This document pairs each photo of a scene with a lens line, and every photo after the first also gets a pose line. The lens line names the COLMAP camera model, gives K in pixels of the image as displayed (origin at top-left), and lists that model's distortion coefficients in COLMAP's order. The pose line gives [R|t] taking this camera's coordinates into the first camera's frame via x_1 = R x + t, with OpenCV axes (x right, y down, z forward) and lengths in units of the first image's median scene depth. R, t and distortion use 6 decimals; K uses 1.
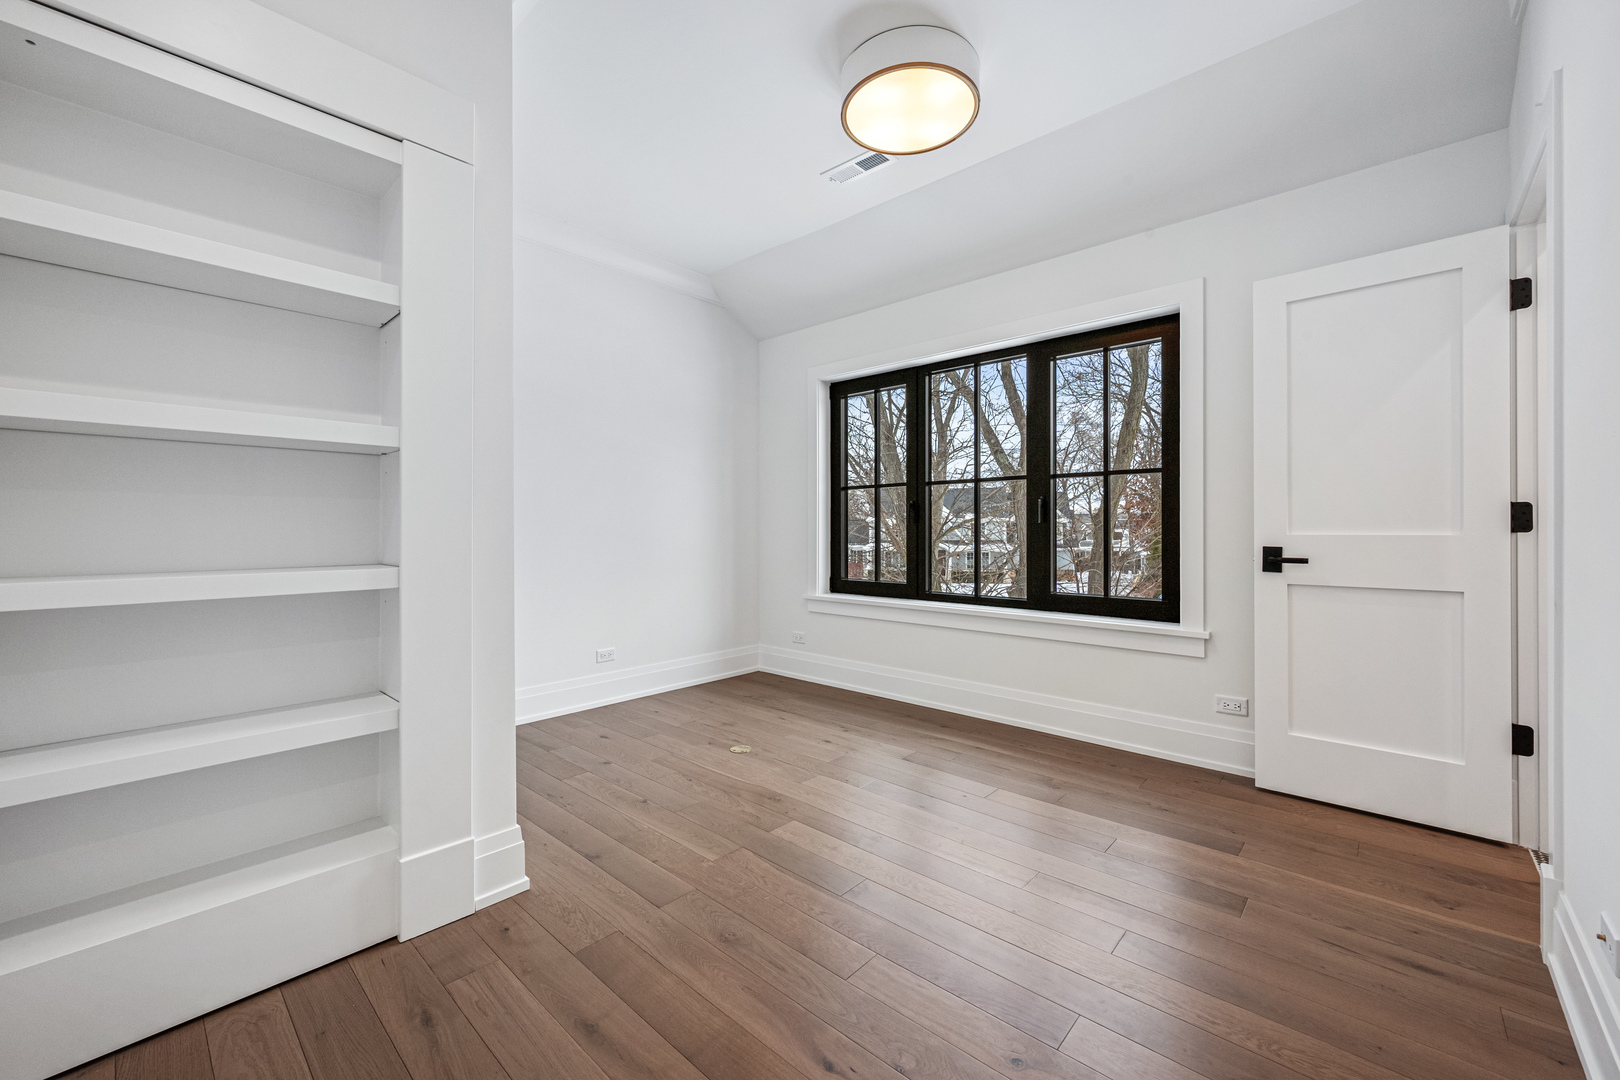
lens RADIAL K [[635.6, 0, 815.2], [0, 635.6, 530.2], [0, 0, 1]] dist [-0.001356, -0.000264]
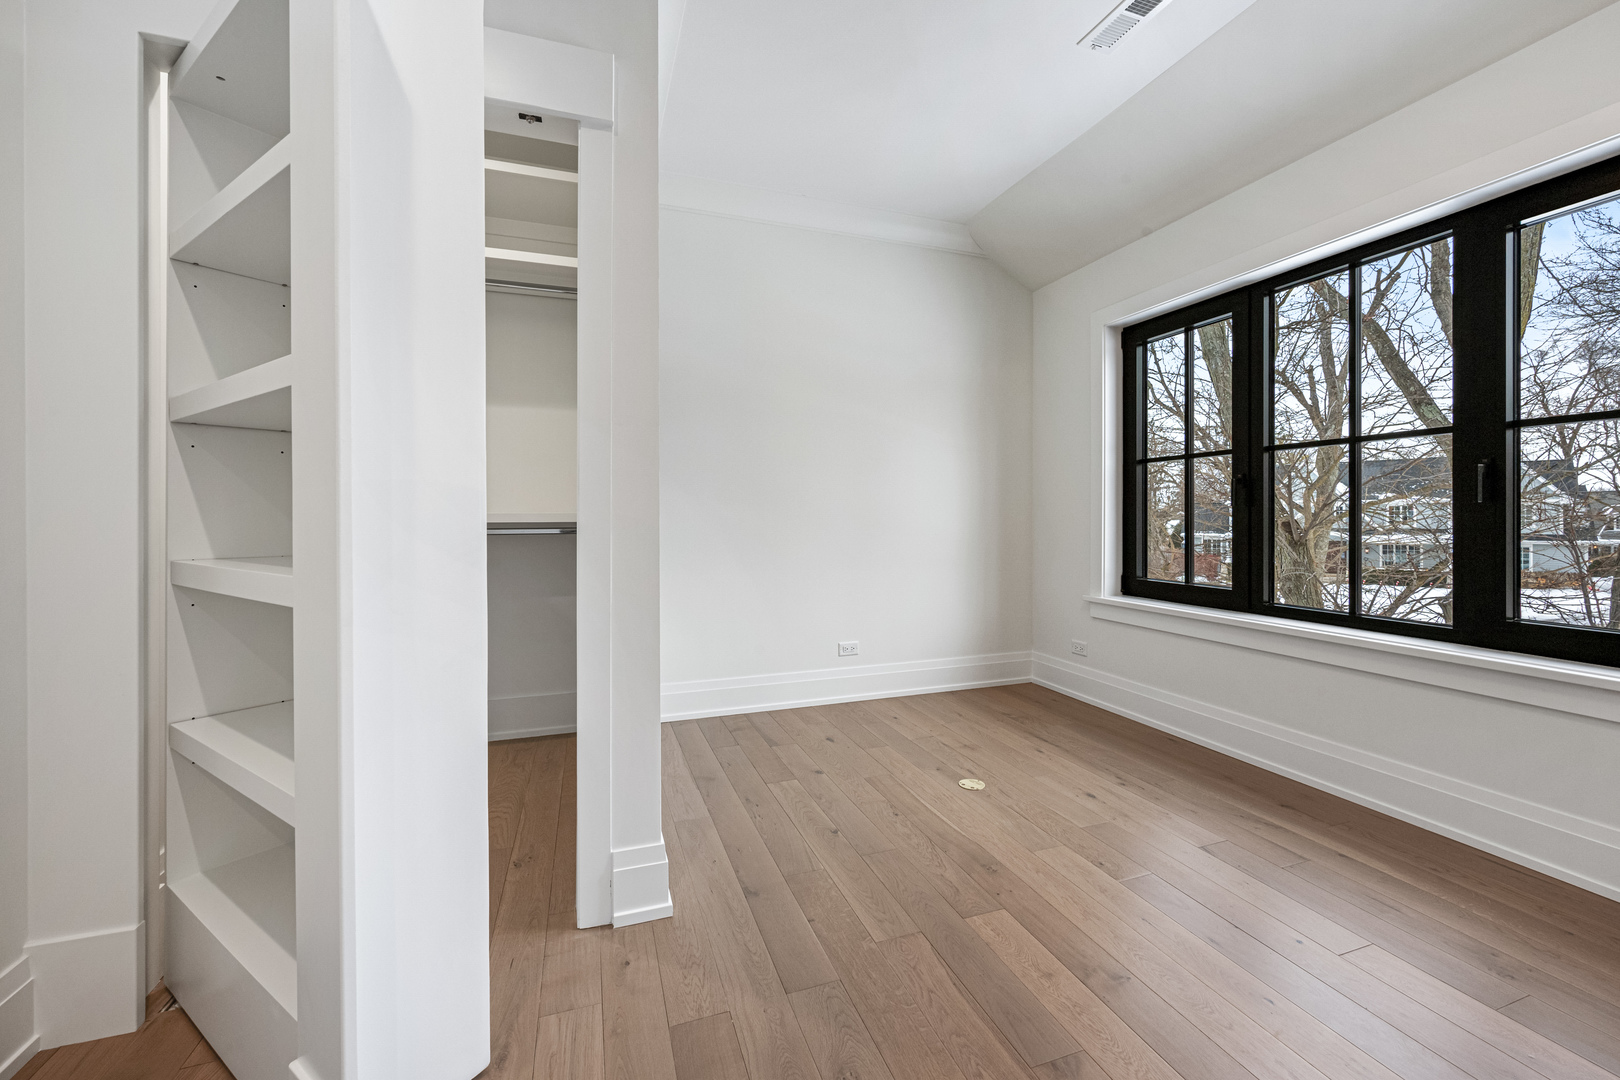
lens RADIAL K [[635.6, 0, 815.7], [0, 635.6, 517.2], [0, 0, 1]] dist [-0.001356, -0.000264]
pose [[0.879373, -0.000532, -0.476134, 0.085828], [0.001369, 0.999998, 0.001411, 0.000799], [0.476132, -0.001892, 0.879372, 0.171755]]
